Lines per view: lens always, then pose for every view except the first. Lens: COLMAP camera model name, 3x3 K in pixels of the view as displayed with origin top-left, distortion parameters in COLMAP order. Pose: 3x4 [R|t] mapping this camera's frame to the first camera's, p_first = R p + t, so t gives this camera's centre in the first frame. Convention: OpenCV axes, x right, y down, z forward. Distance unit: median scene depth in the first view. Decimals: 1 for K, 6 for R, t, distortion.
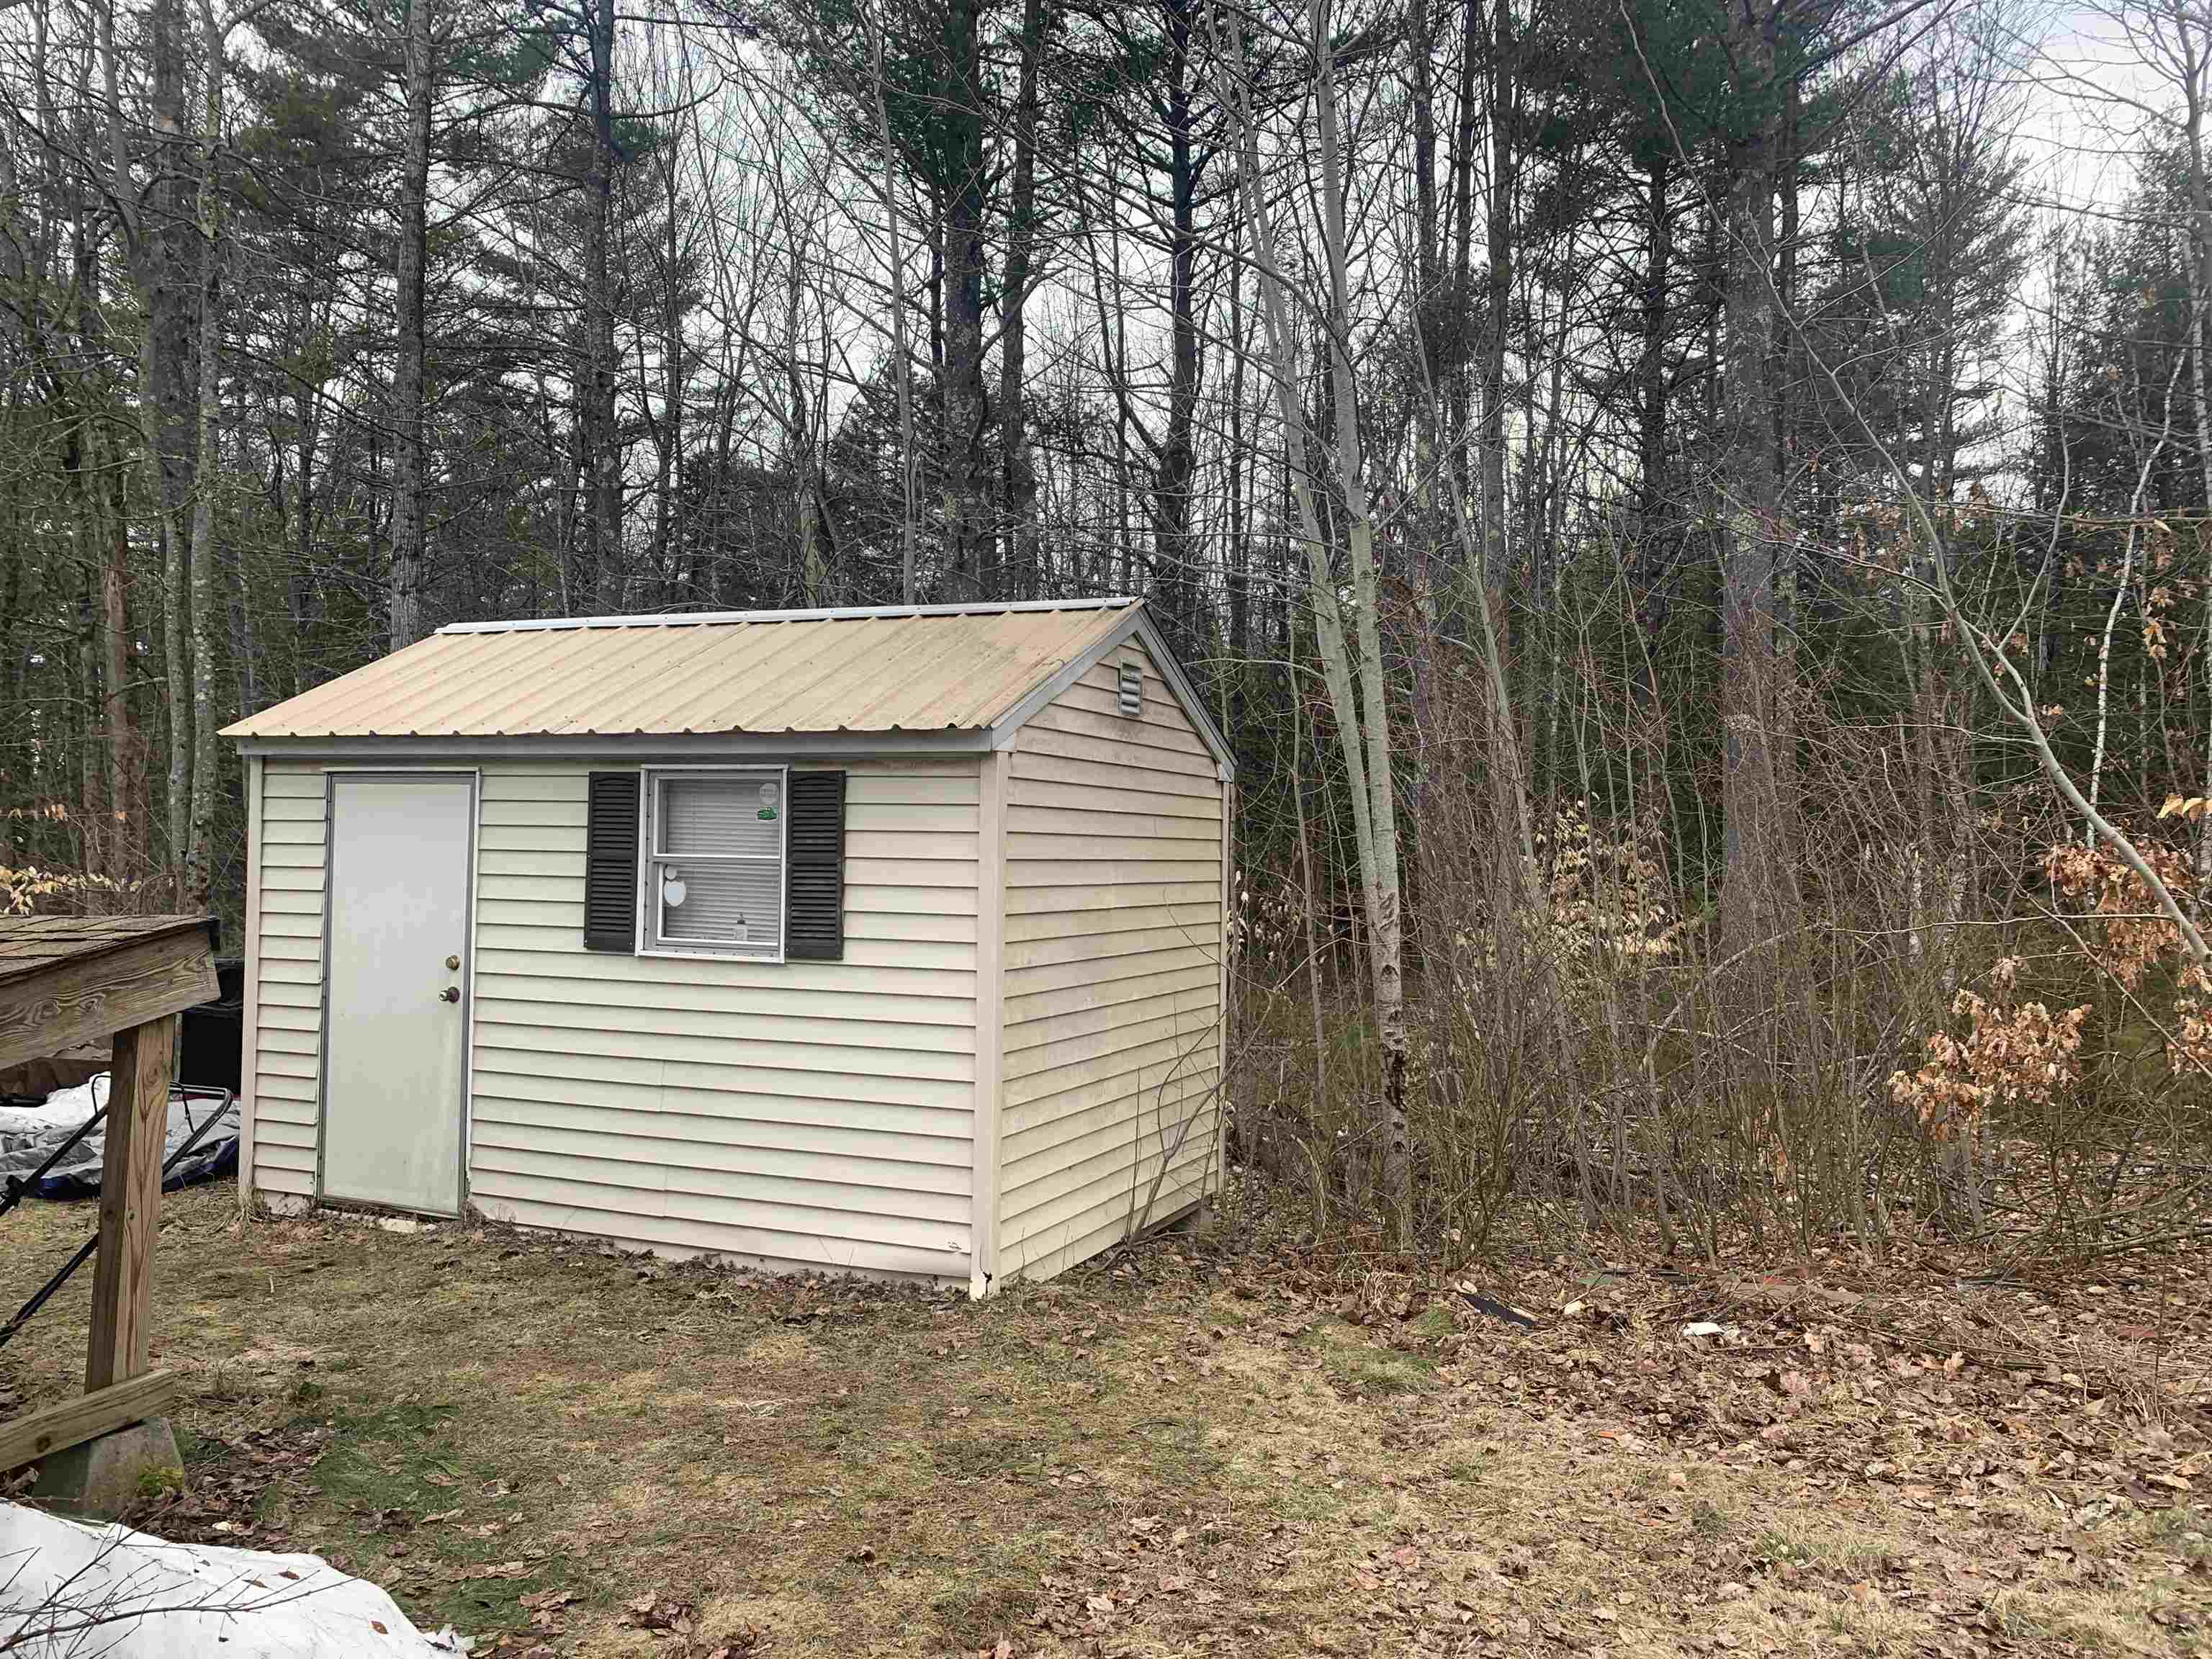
lens RADIAL K [[1708.4, 0, 1106.0], [0, 1708.4, 829.5], [0, 0, 1]] dist [0.004361, 0.004856]
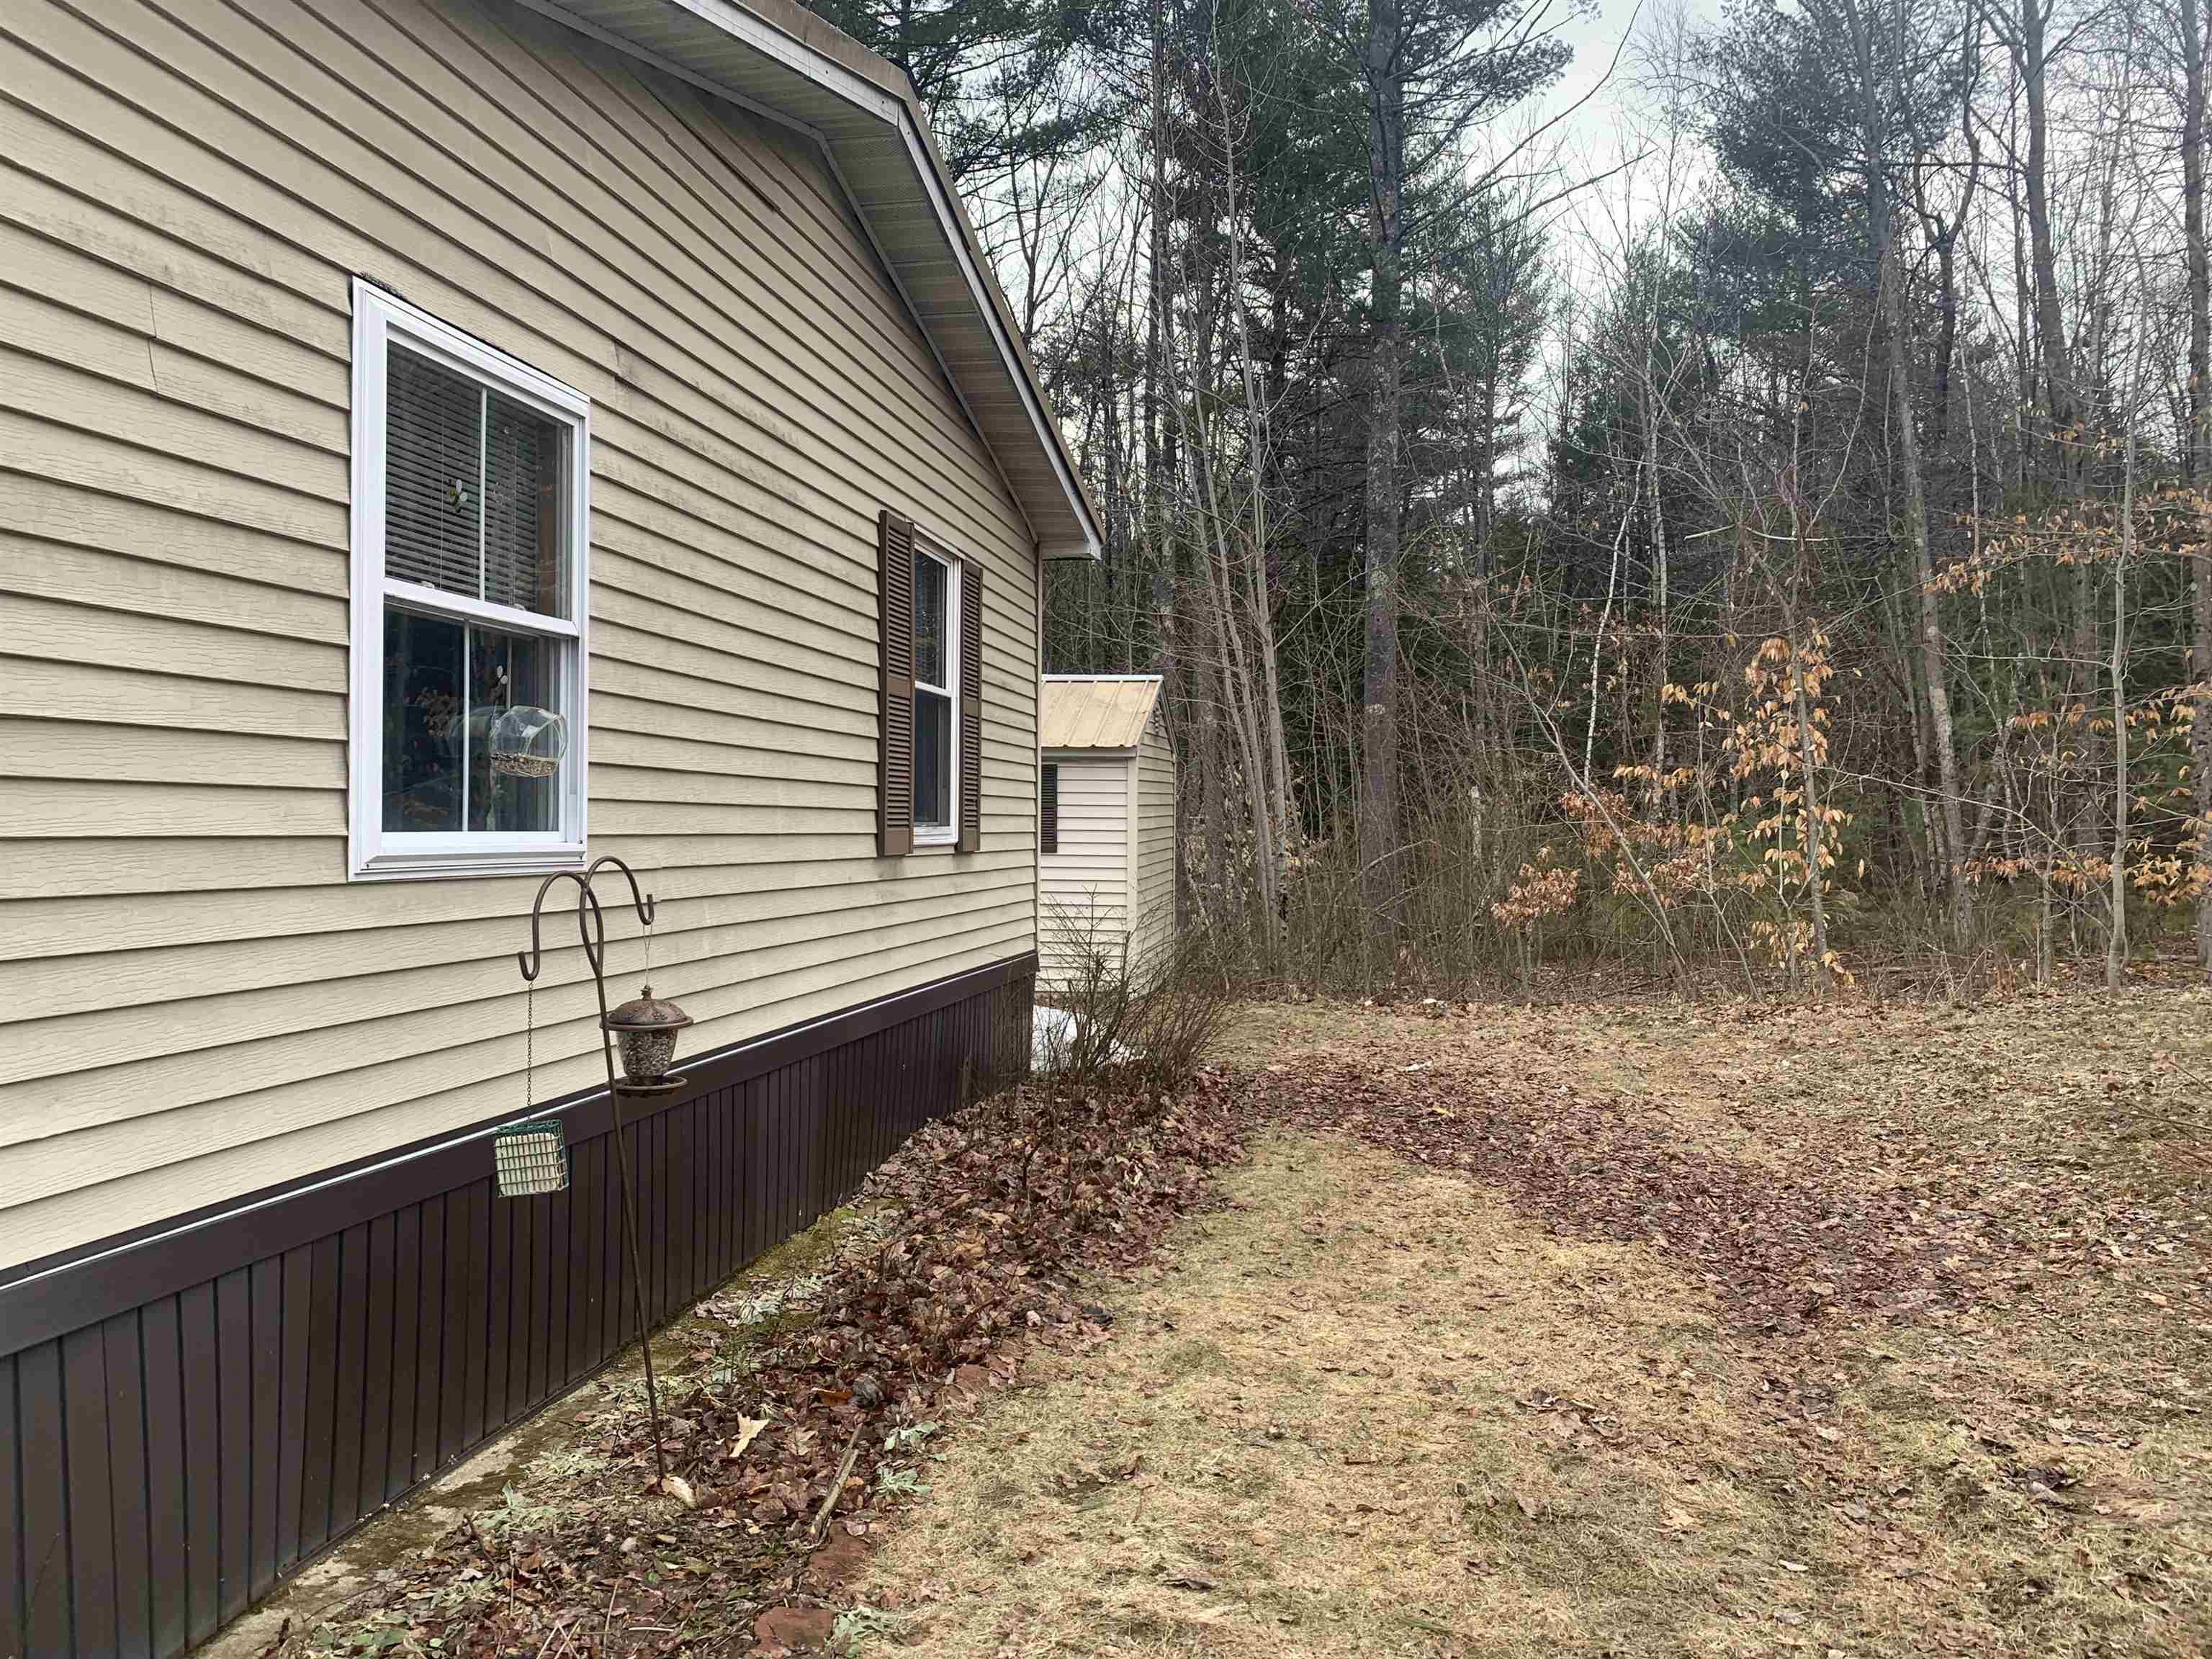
lens RADIAL K [[1680.2, 0, 1106.0], [0, 1680.2, 829.5], [0, 0, 1]] dist [0.068919, -0.097432]
pose [[0.970775, -0.014575, 0.239548, -0.107794], [0.006233, 0.999349, 0.035543, -0.004954], [-0.239910, -0.033011, 0.970234, -0.192440]]
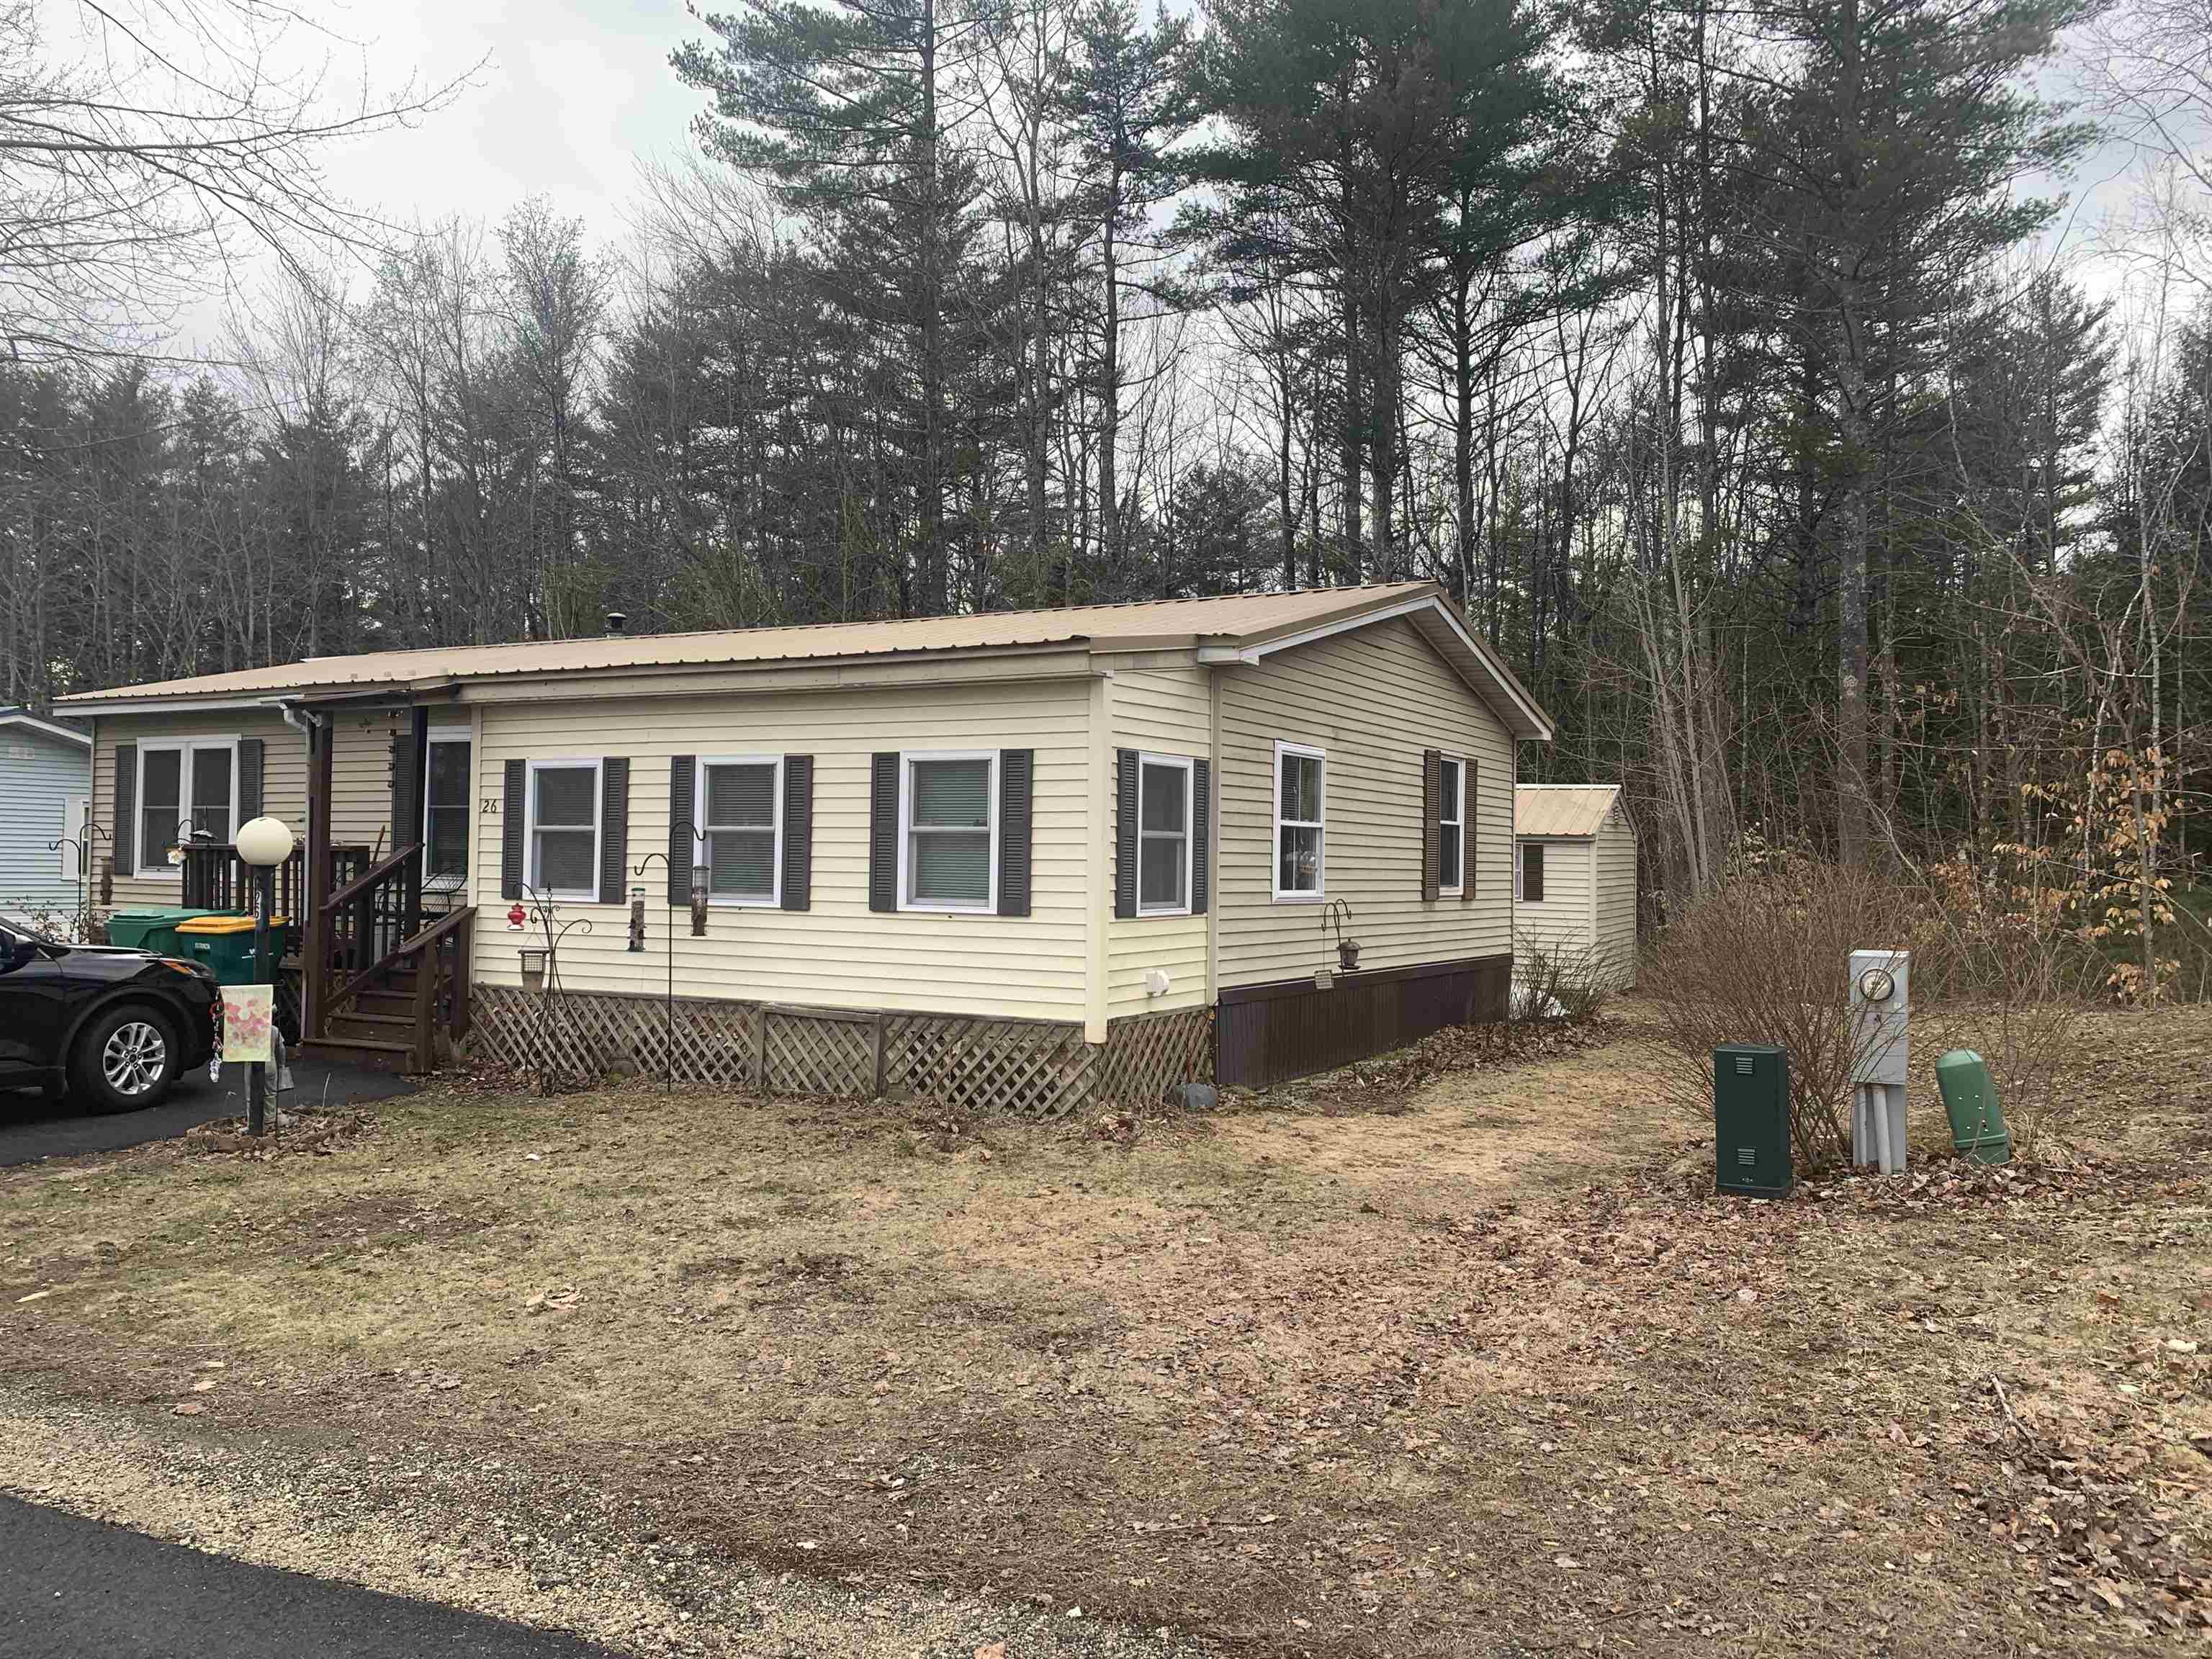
lens RADIAL K [[1680.2, 0, 1106.0], [0, 1680.2, 829.5], [0, 0, 1]] dist [0.068919, -0.097432]
pose [[0.996036, -0.004377, -0.088845, -0.129620], [0.005054, 0.999960, 0.007395, -0.017023], [0.088809, -0.007815, 0.996018, -0.437374]]
